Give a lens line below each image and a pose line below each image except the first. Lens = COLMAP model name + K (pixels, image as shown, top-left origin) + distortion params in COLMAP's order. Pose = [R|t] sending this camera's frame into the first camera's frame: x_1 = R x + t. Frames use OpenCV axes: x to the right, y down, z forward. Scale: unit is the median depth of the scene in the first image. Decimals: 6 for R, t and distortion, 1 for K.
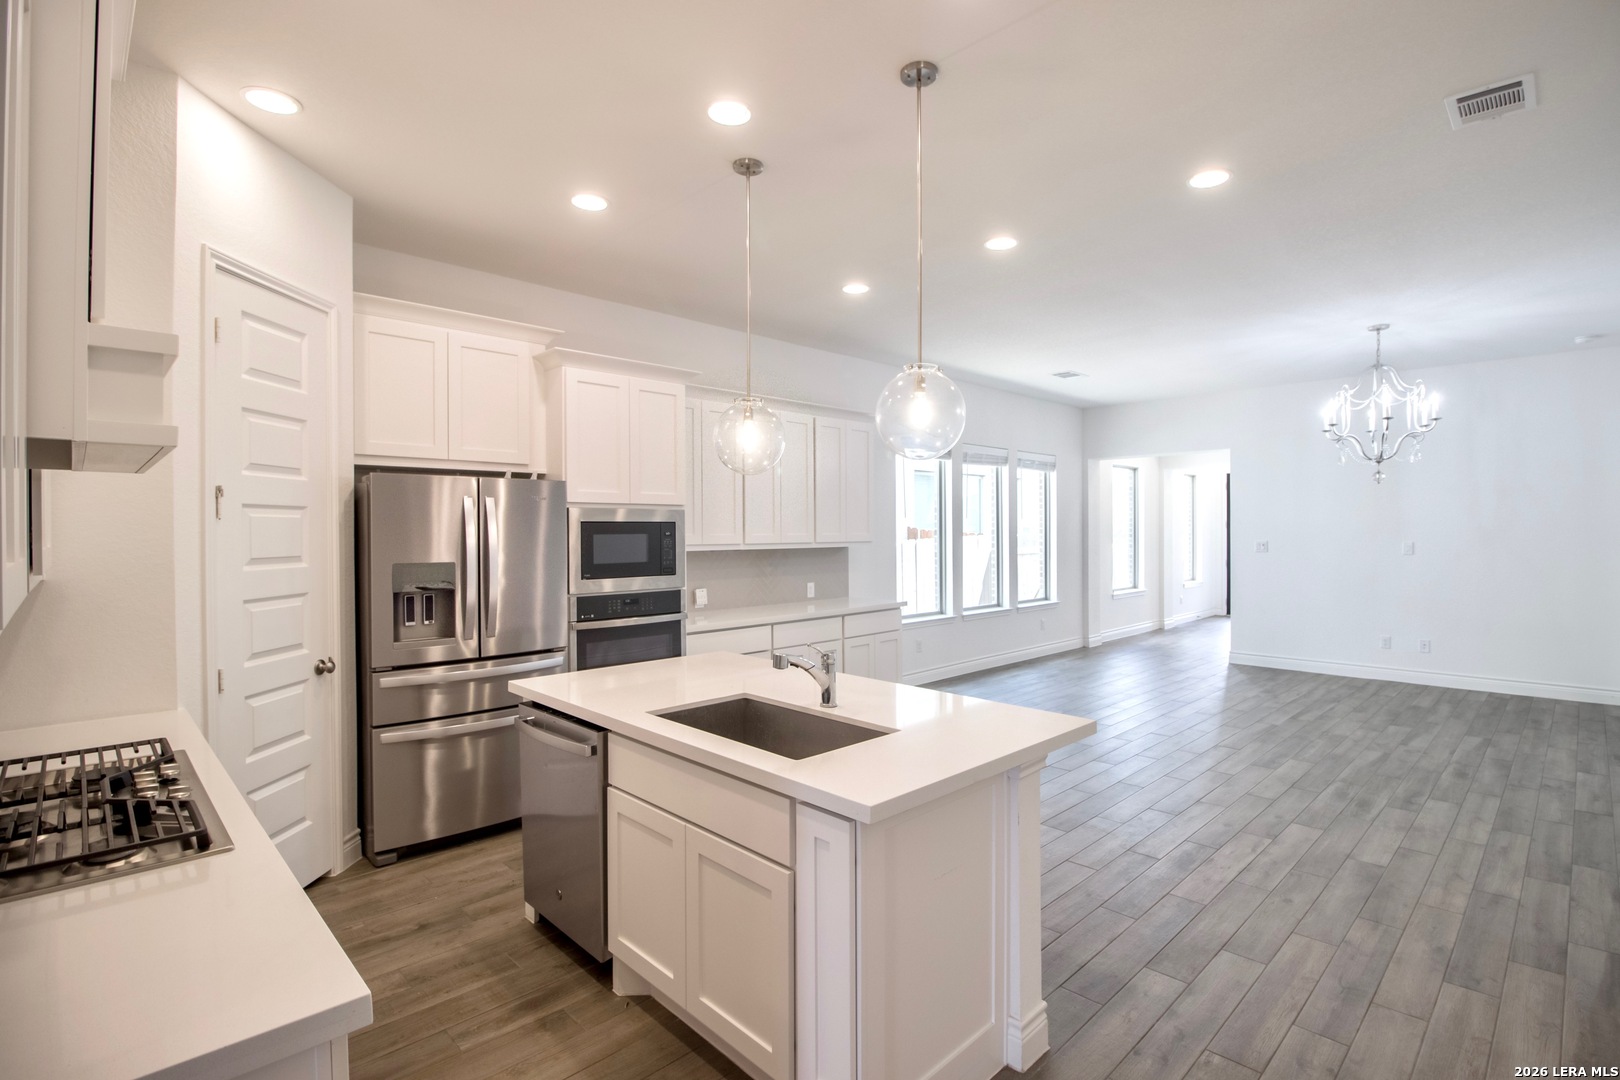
lens RADIAL K [[759.6, 0, 846.2], [0, 759.6, 527.6], [0, 0, 1]] dist [0.009102, -0.003806]
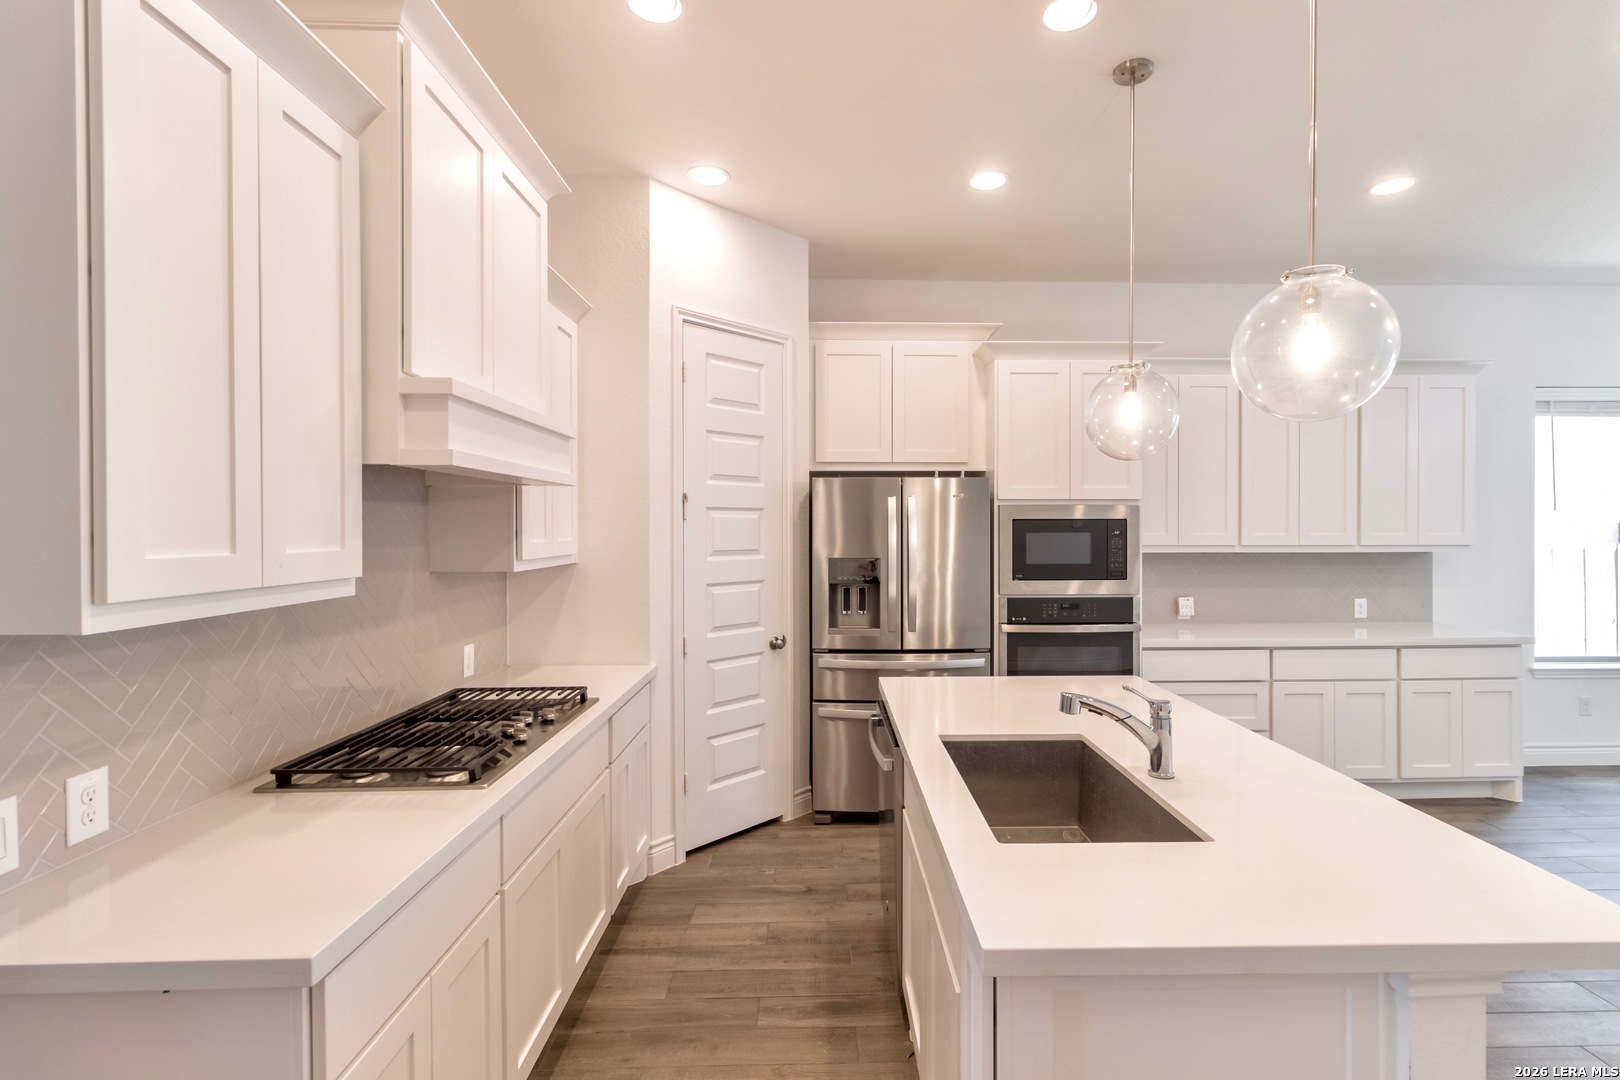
lens RADIAL K [[754.5, 0, 858.9], [0, 754.5, 530.0], [0, 0, 1]] dist [0.009311, -0.001444]
pose [[0.729255, 0.005644, -0.684218, 0.159750], [-0.000014, 0.999966, 0.008234, -0.002234], [0.684242, -0.005995, 0.729231, 0.176249]]
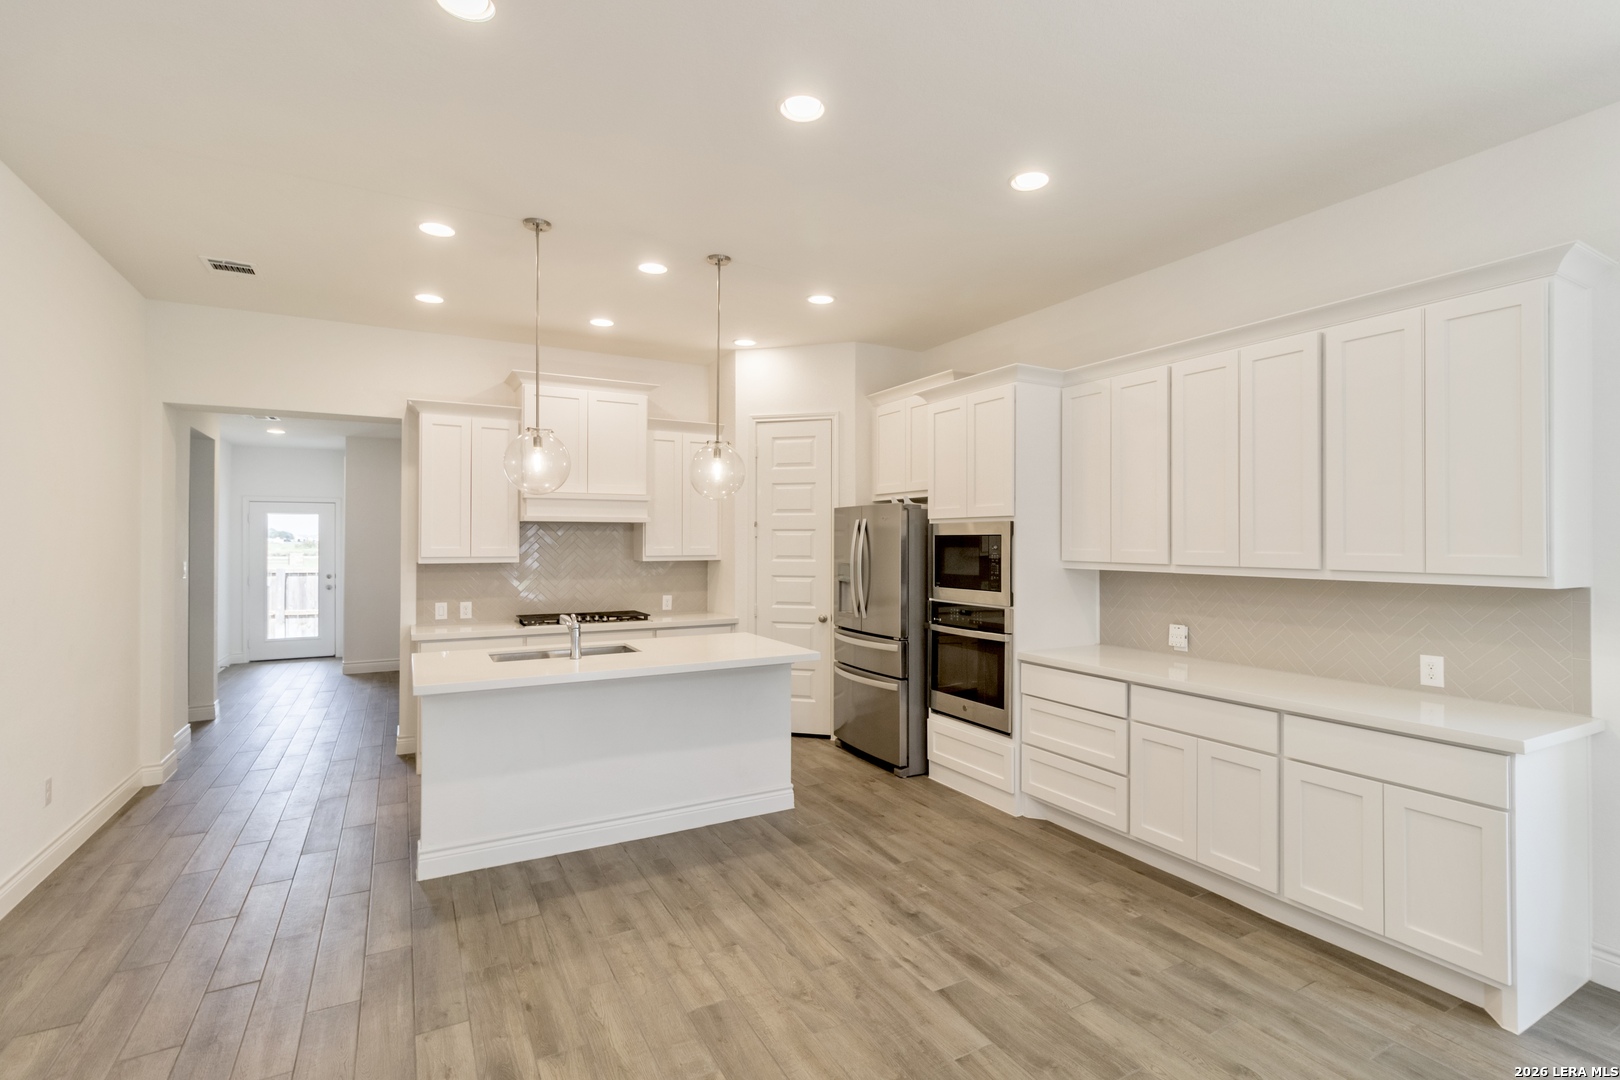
lens RADIAL K [[754.5, 0, 842.1], [0, 754.5, 540.2], [0, 0, 1]] dist [0.009311, -0.001444]
pose [[-0.270797, 0.001736, -0.962635, 0.796953], [0.002766, 0.999996, 0.001025, -0.003684], [0.962632, -0.002385, -0.270801, 1.184883]]
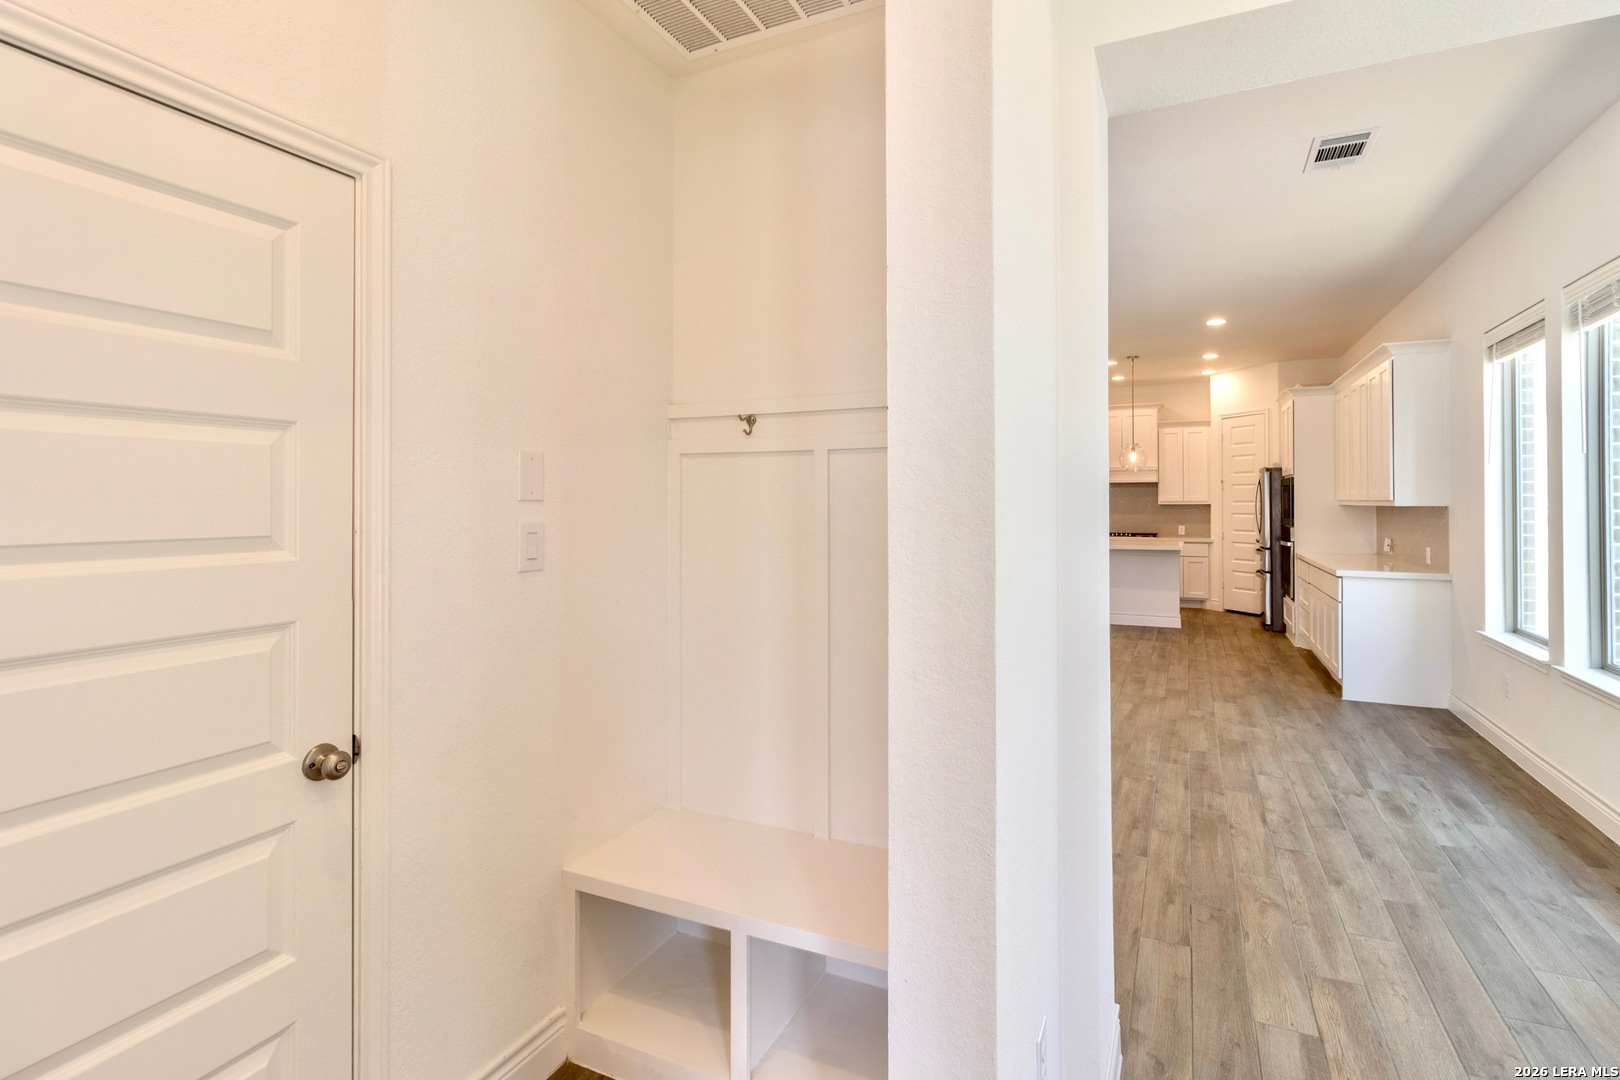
lens RADIAL K [[754.5, 0, 834.1], [0, 754.5, 500.2], [0, 0, 1]] dist [0.009311, -0.001444]
pose [[-0.945146, 0.008437, -0.326539, 1.352512], [0.010560, 0.999933, -0.004729, 0.023547], [0.326477, -0.007918, -0.945172, 2.459730]]
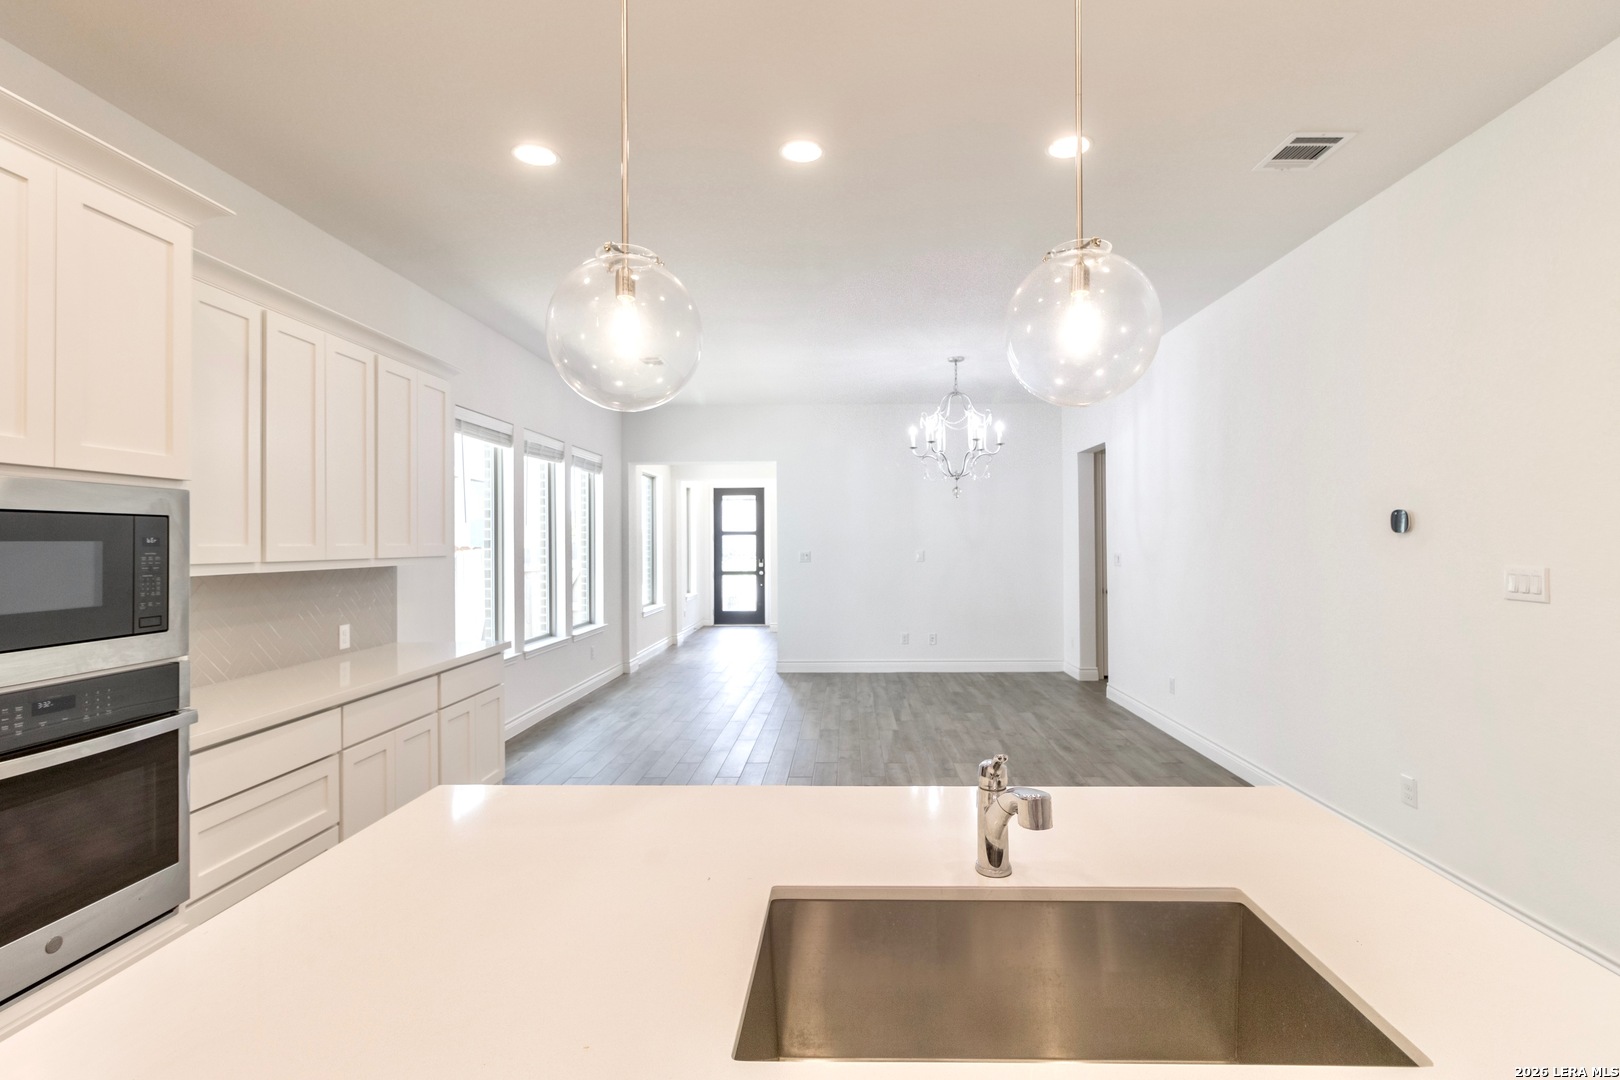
lens RADIAL K [[759.6, 0, 836.4], [0, 759.6, 524.5], [0, 0, 1]] dist [0.009102, -0.003806]
pose [[0.729888, 0.014973, 0.683402, -0.273678], [0.001990, 0.999709, -0.024029, 0.011192], [-0.683564, 0.018899, 0.729646, 0.433068]]
